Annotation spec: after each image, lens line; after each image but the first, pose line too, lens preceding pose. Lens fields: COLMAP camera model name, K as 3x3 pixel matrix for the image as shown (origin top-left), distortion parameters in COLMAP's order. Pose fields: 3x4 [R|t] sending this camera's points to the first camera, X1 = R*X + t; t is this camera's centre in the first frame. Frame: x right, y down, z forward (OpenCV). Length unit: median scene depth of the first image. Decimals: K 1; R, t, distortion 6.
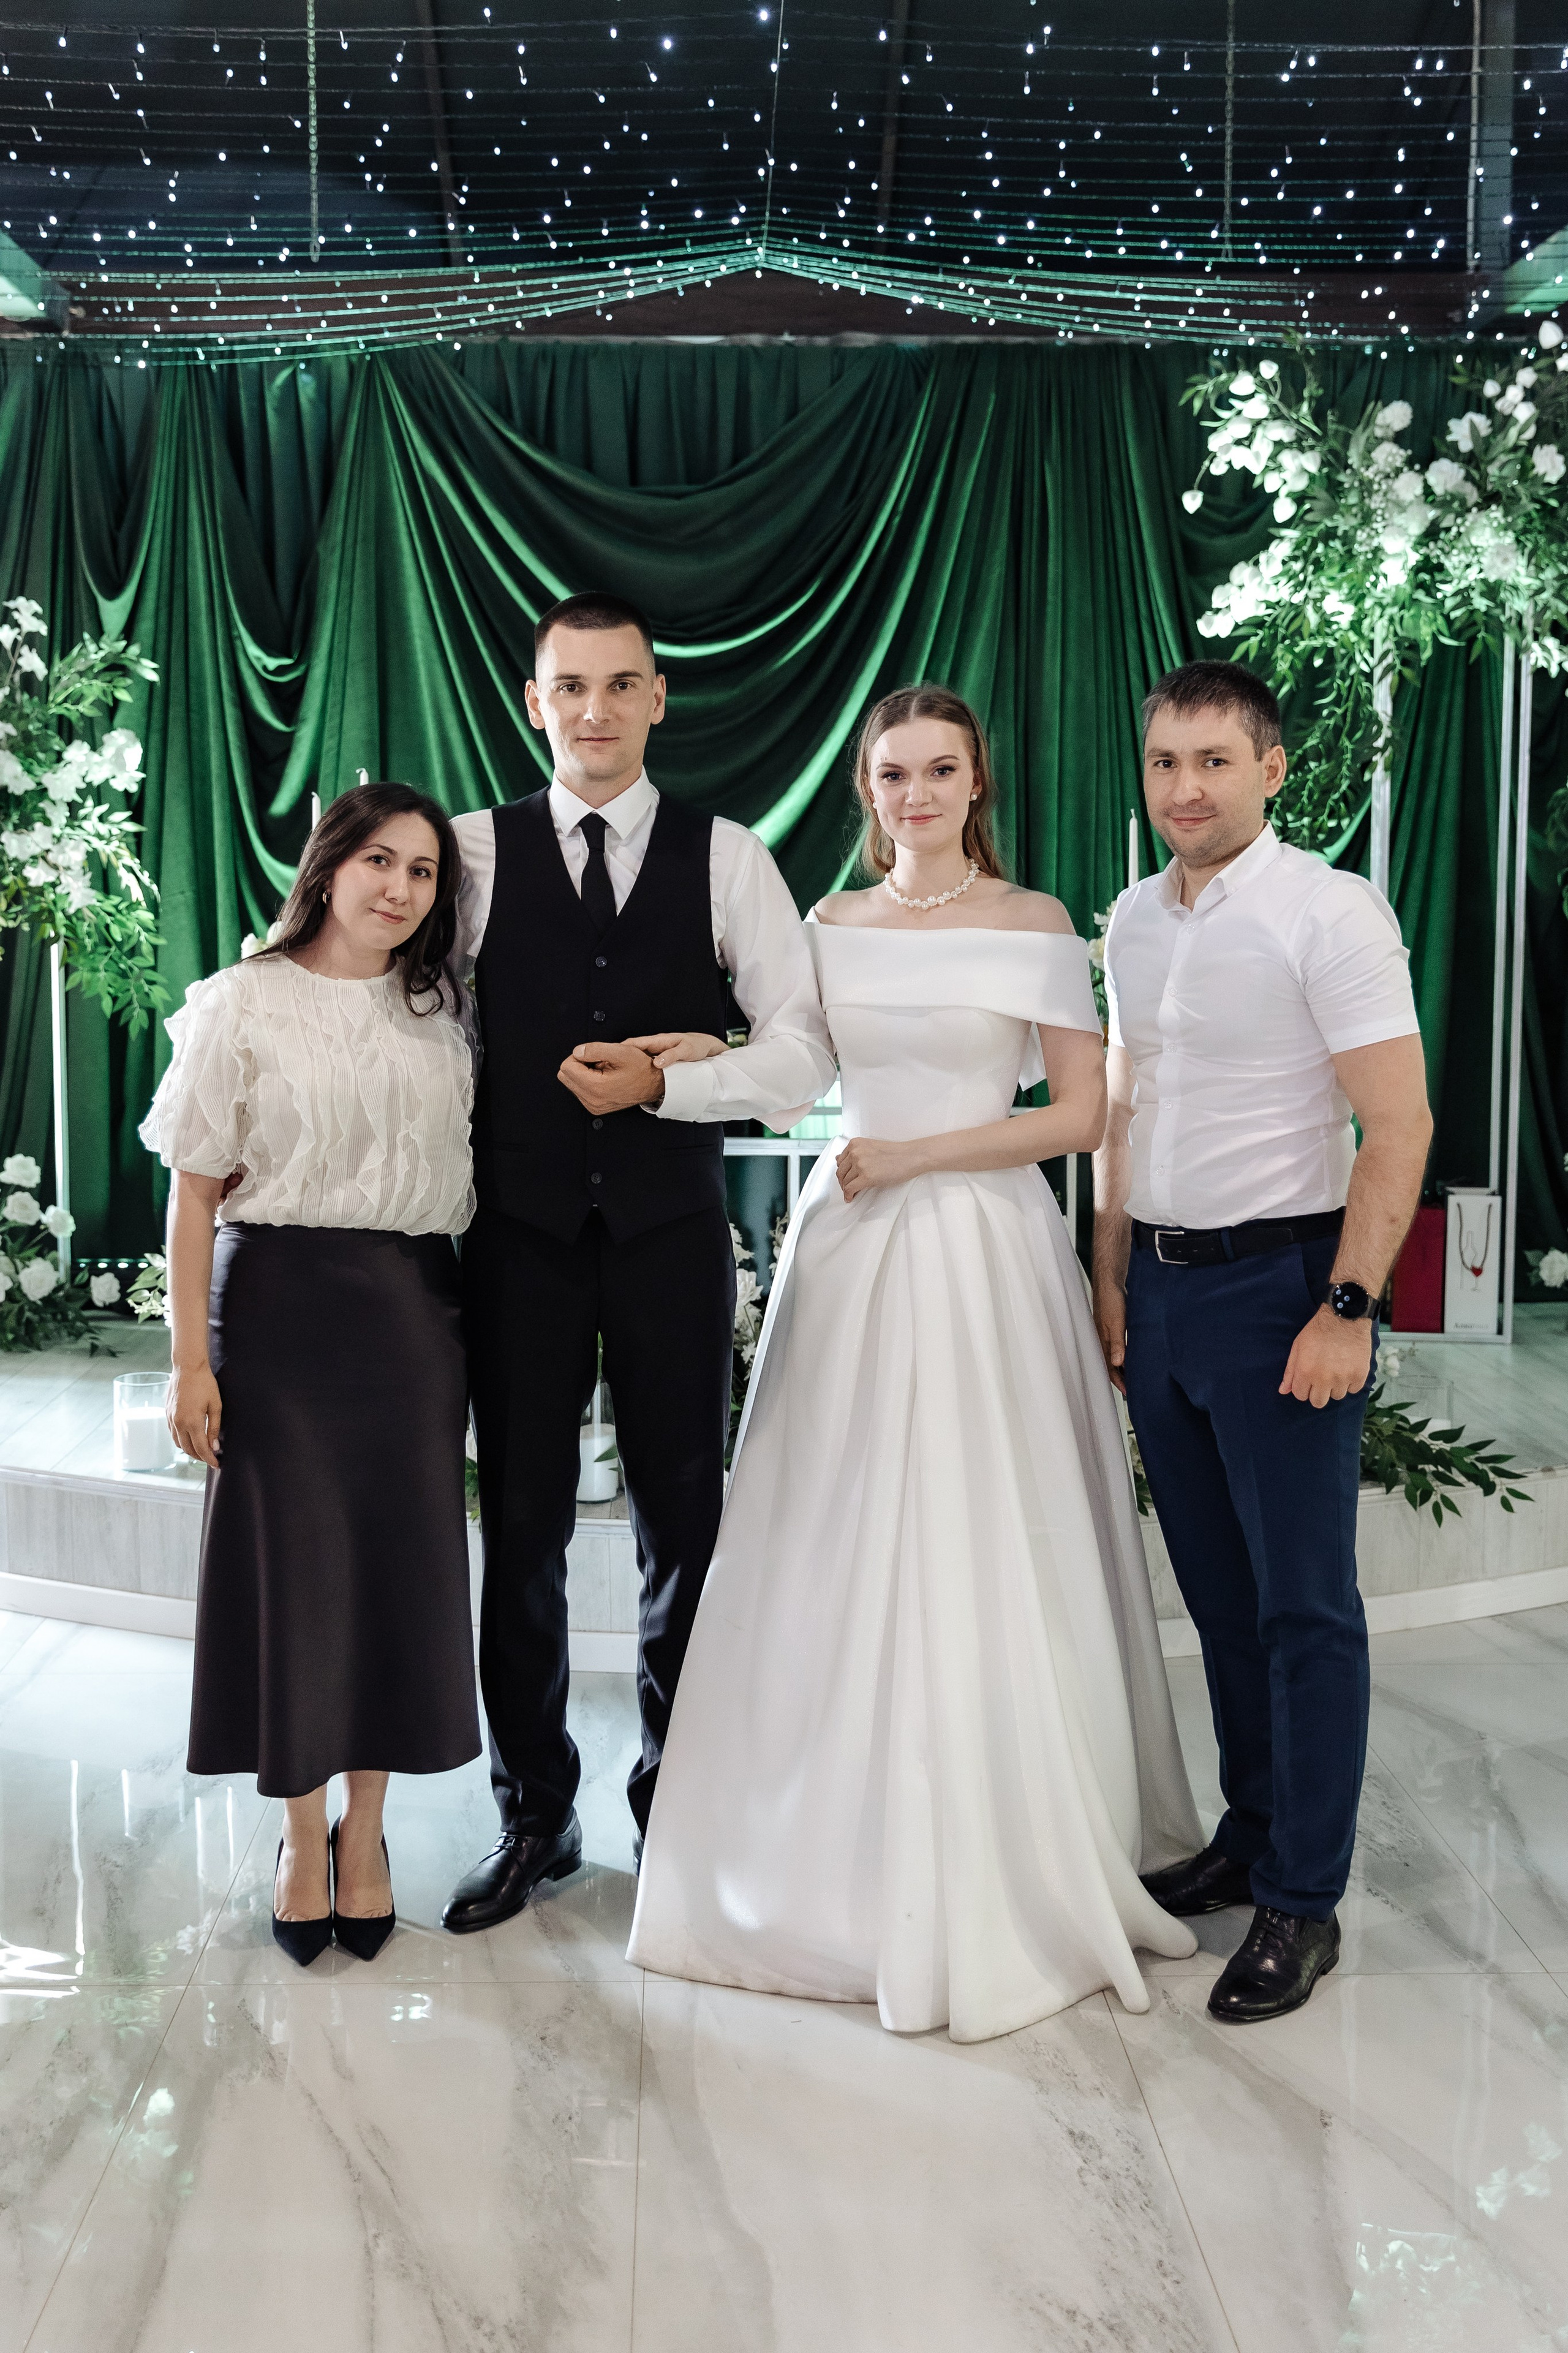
lens RADIAL K [[2247.7, 0, 718.4], [0, 2247.7, 1071.1], [0, 0, 1]] dist [0.010608, 0.002724]
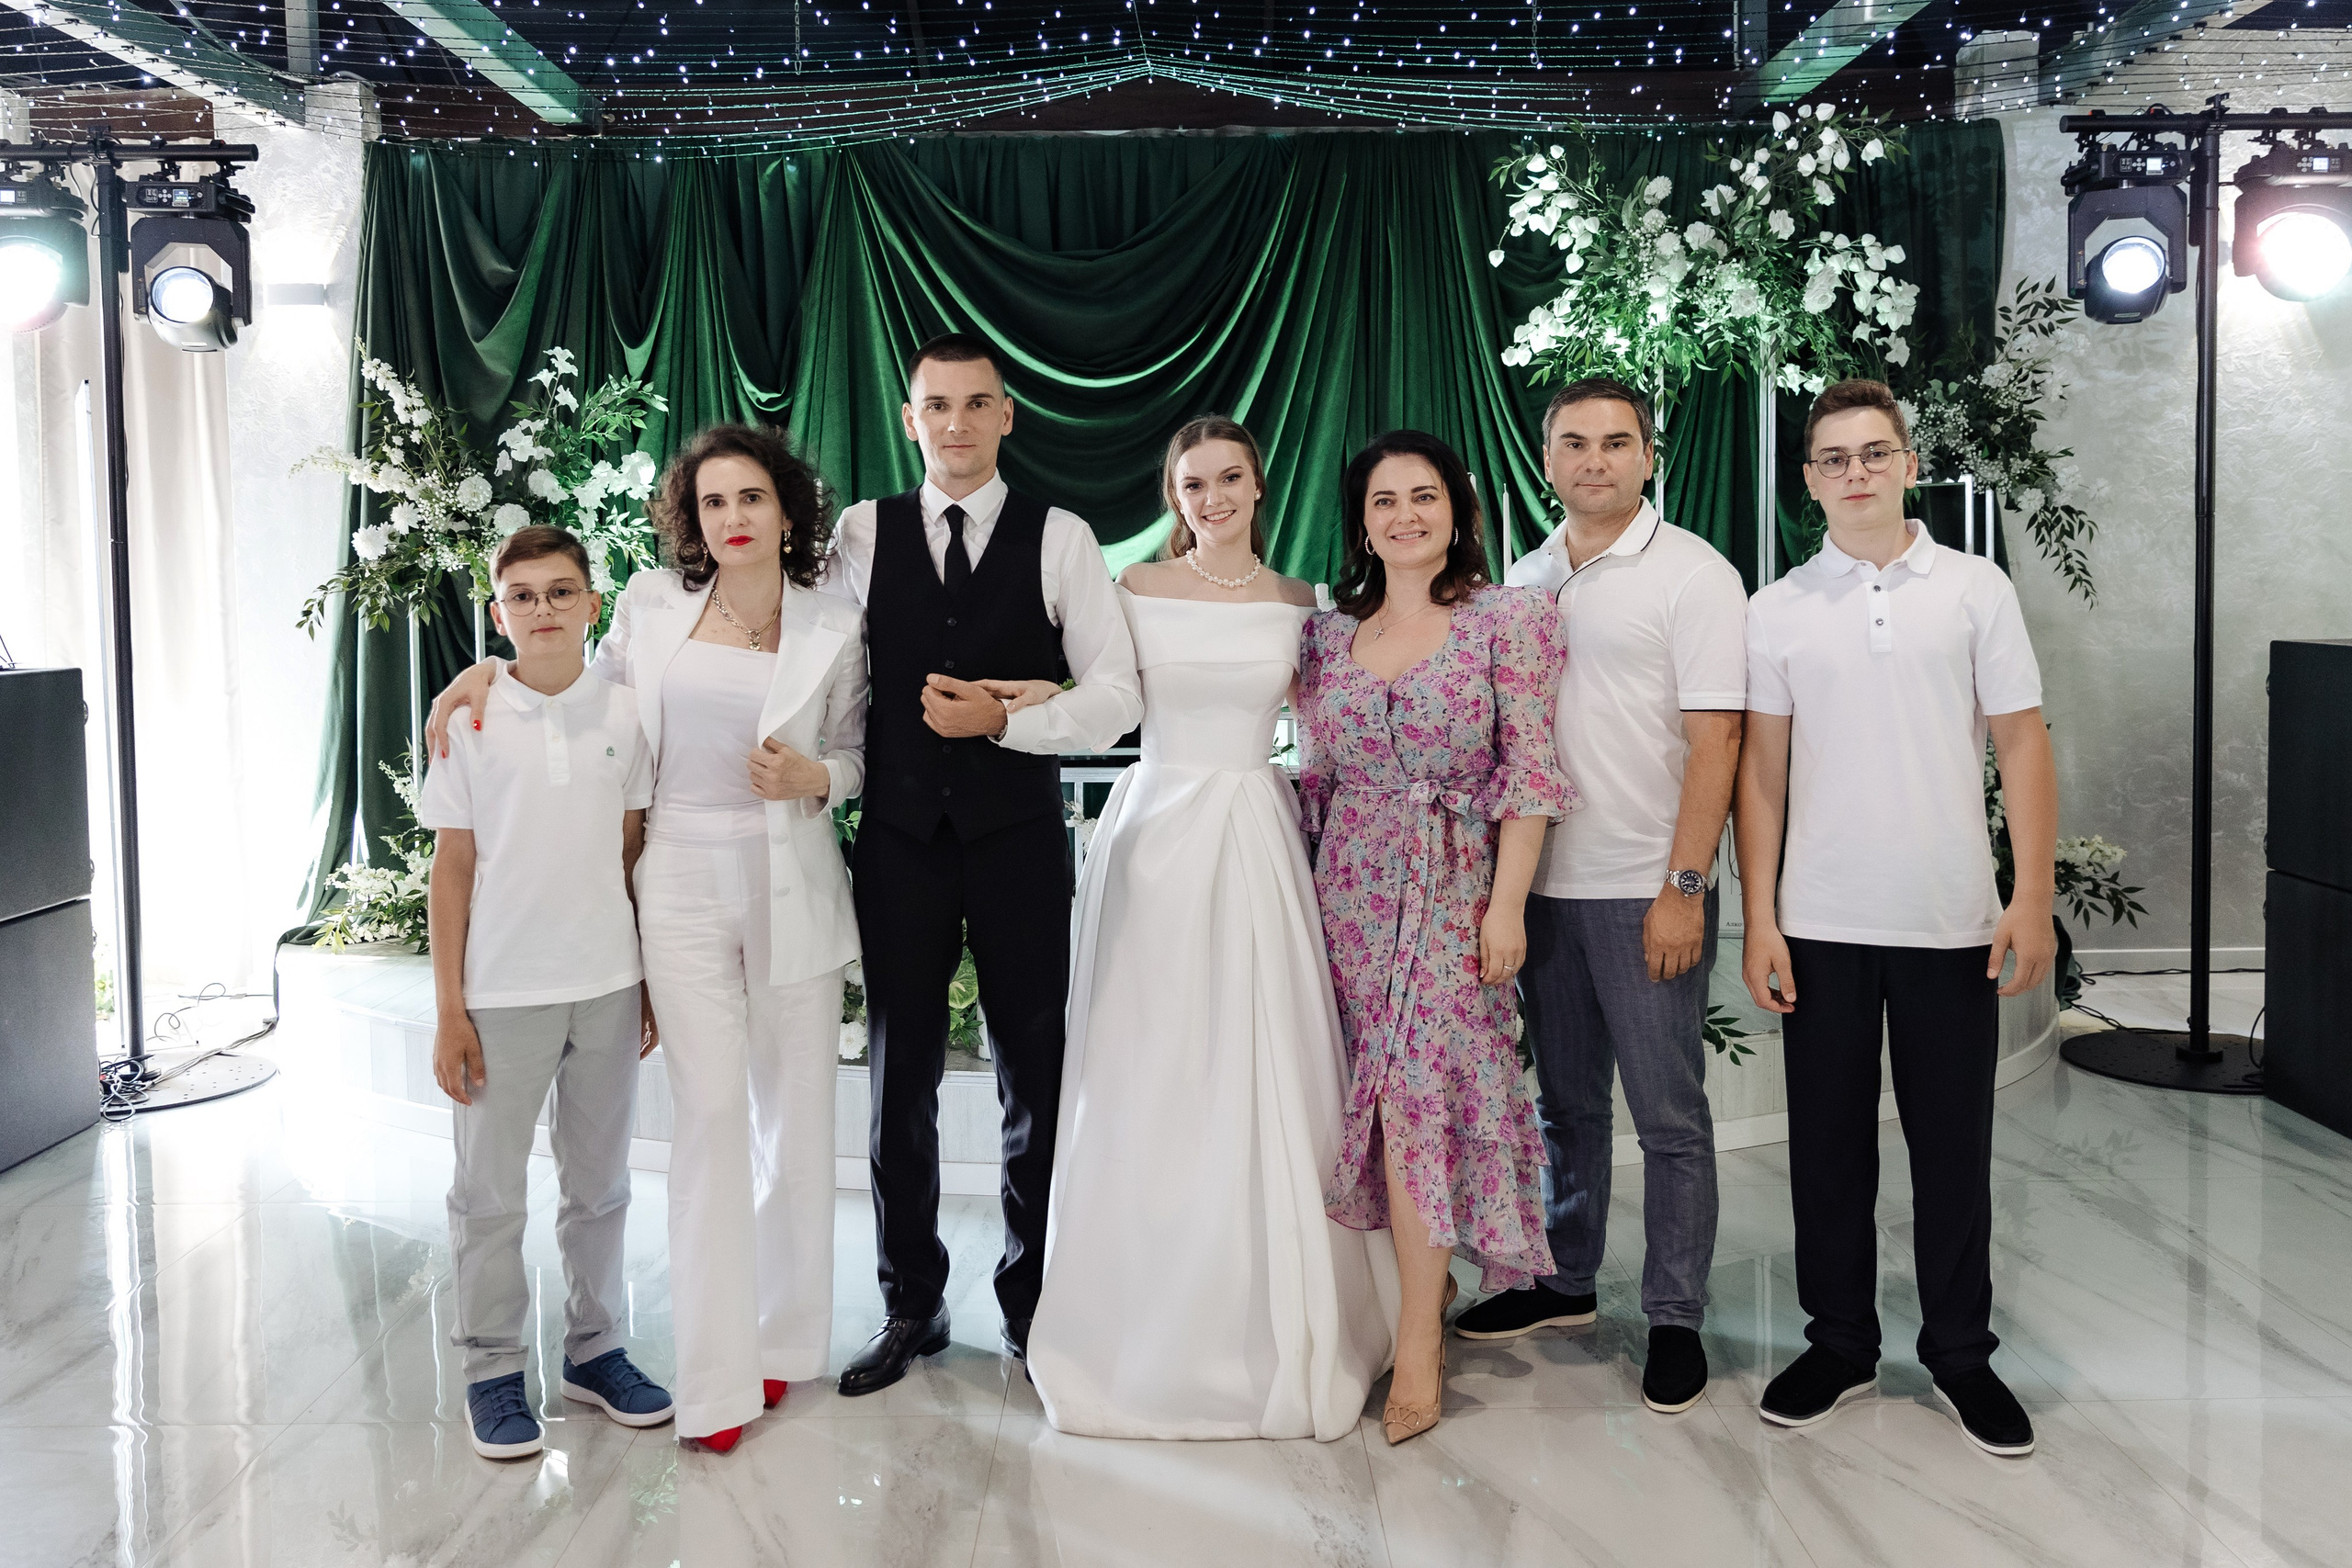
lens RADIAL K [[1972.0, 0, 1203.6], [0, 1972.0, 692.6], [0, 0, 1]] dist [0.002789, 0.038293]
pose [[0.999820, -0.009612, -0.016383, 0.063757], [0.009110, 0.999496, -0.030418, 0.017650], [0.016667, 0.030263, 0.999403, -0.080903]]
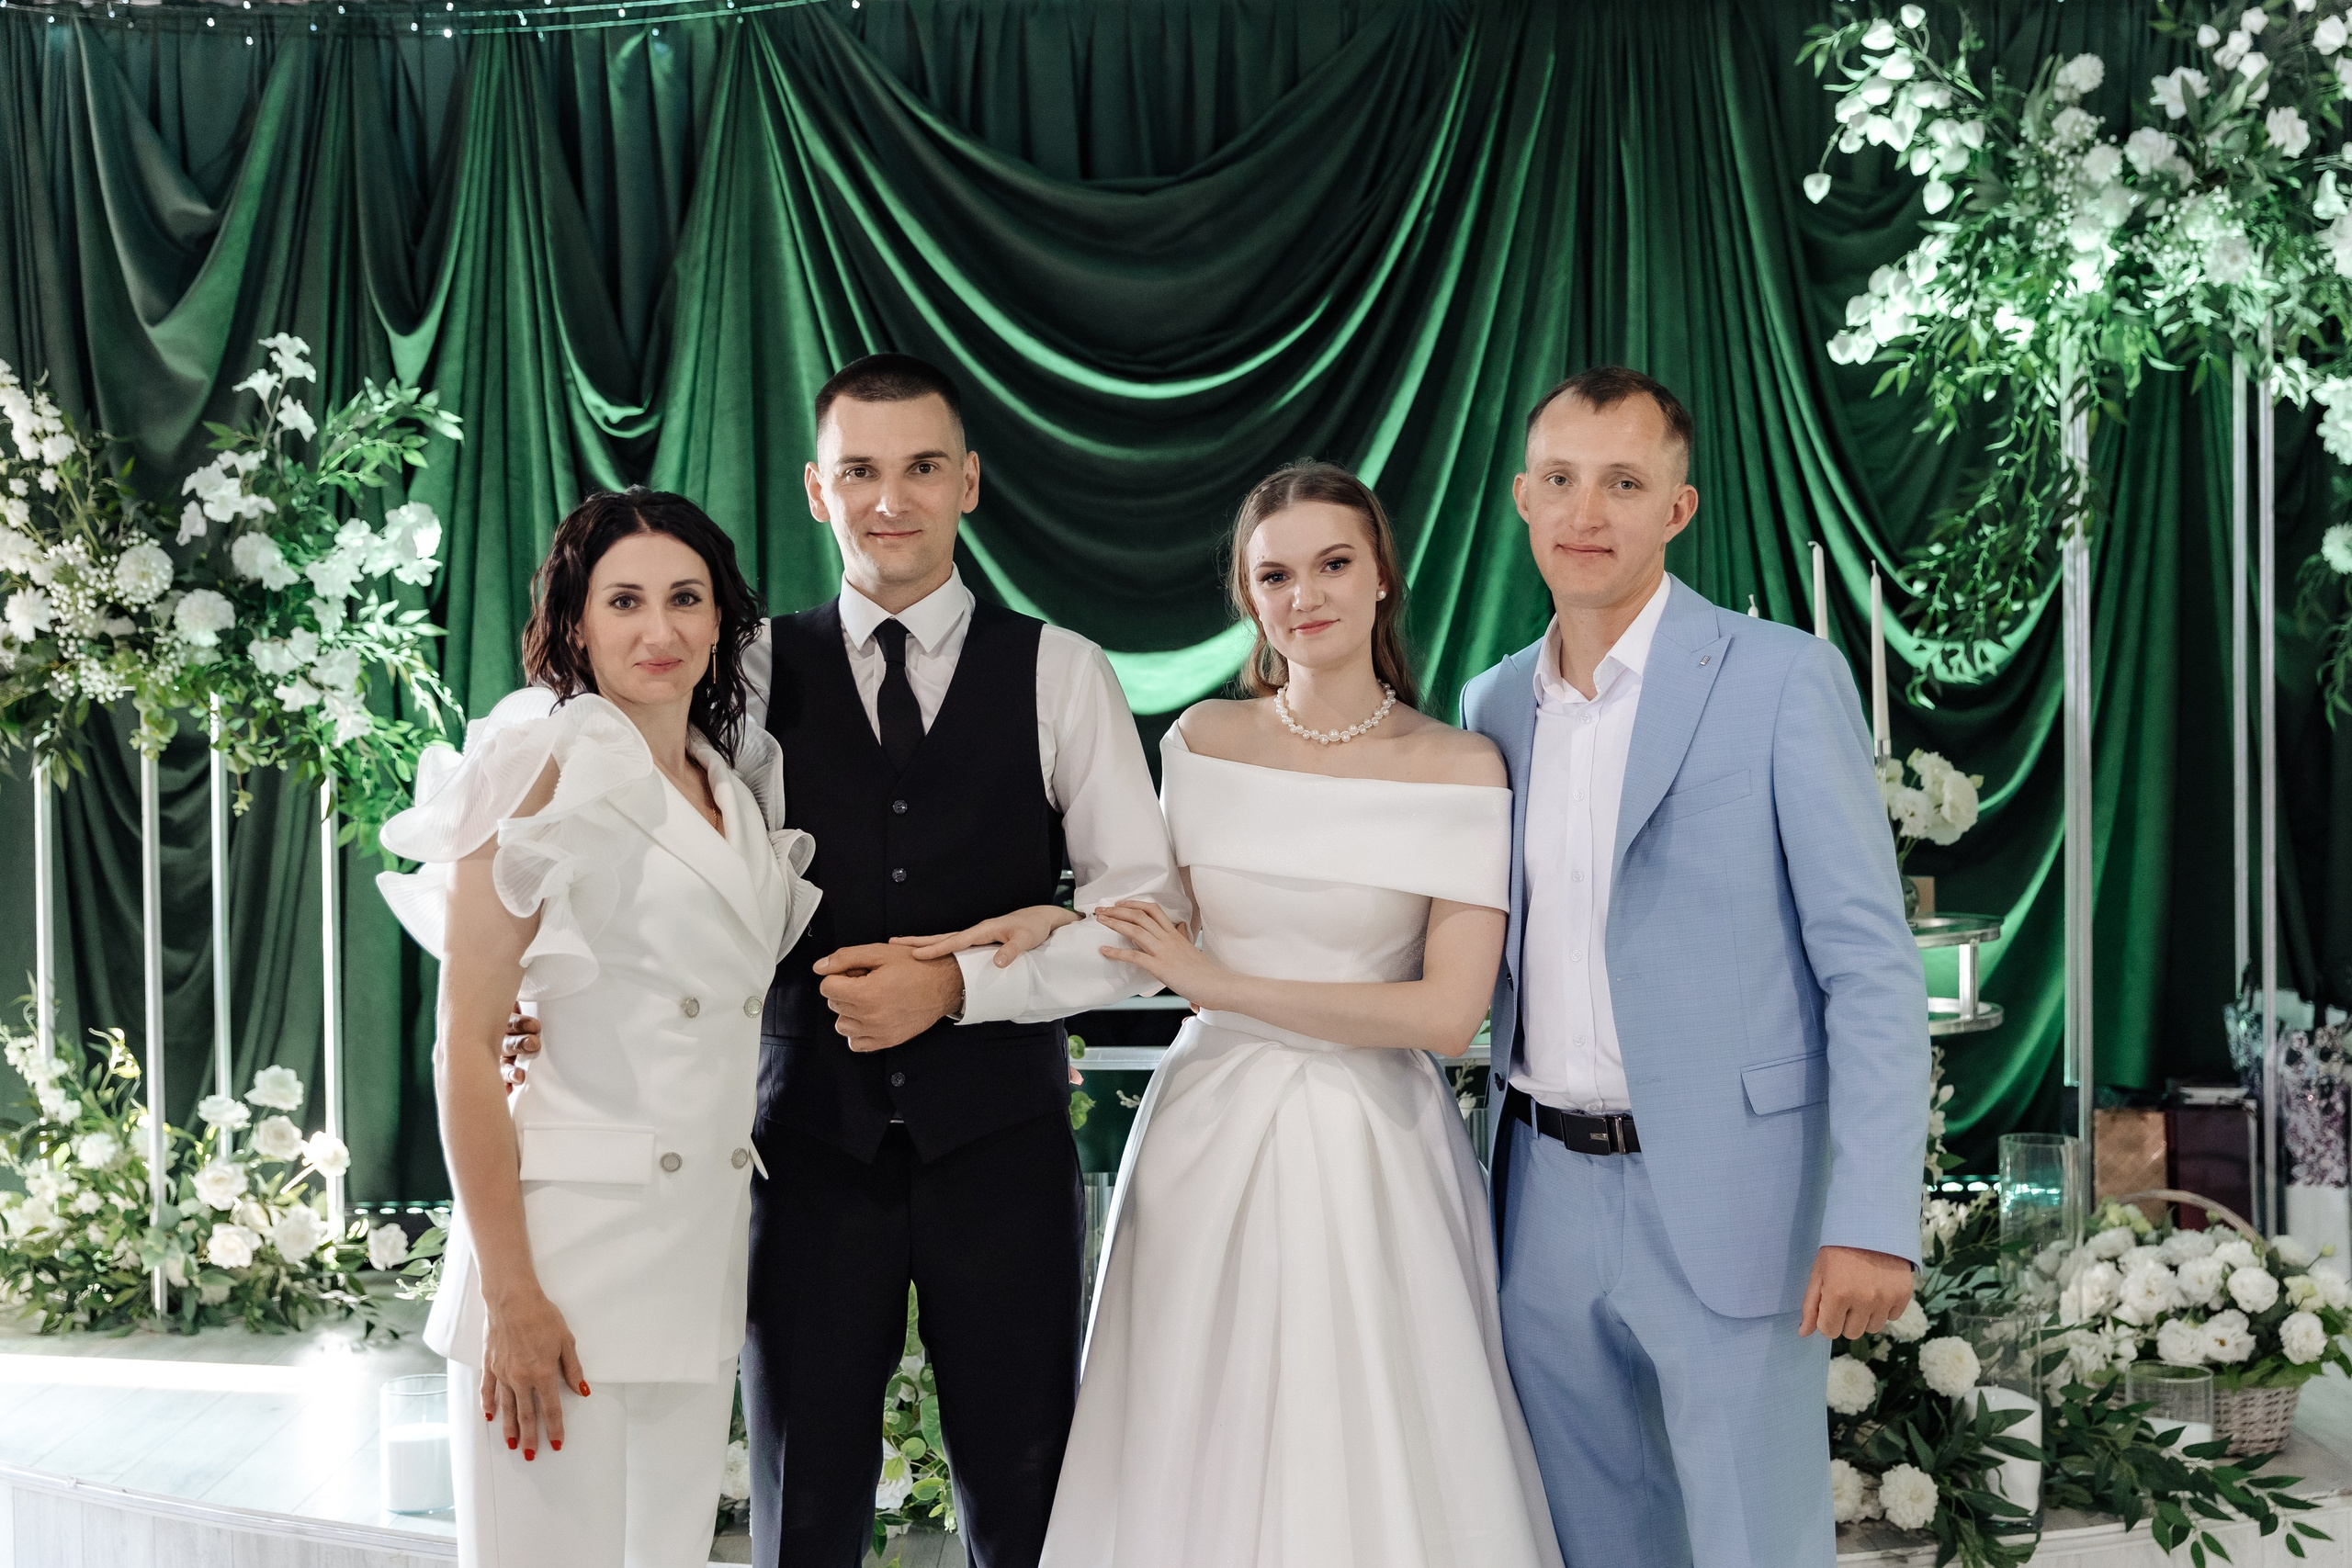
lens RADIAL K [[2757.9, 0, 1195.9], [0, 2757.9, 721.0], [0, 0, 1]] dist [0.013786, 0.009268]
pose [[0.999870, -0.012194, -0.010547, 0.008210], [0.011509, 0.997960, -0.062802, -0.016778], [0.011292, 0.062673, 0.997970, 0.075999]]
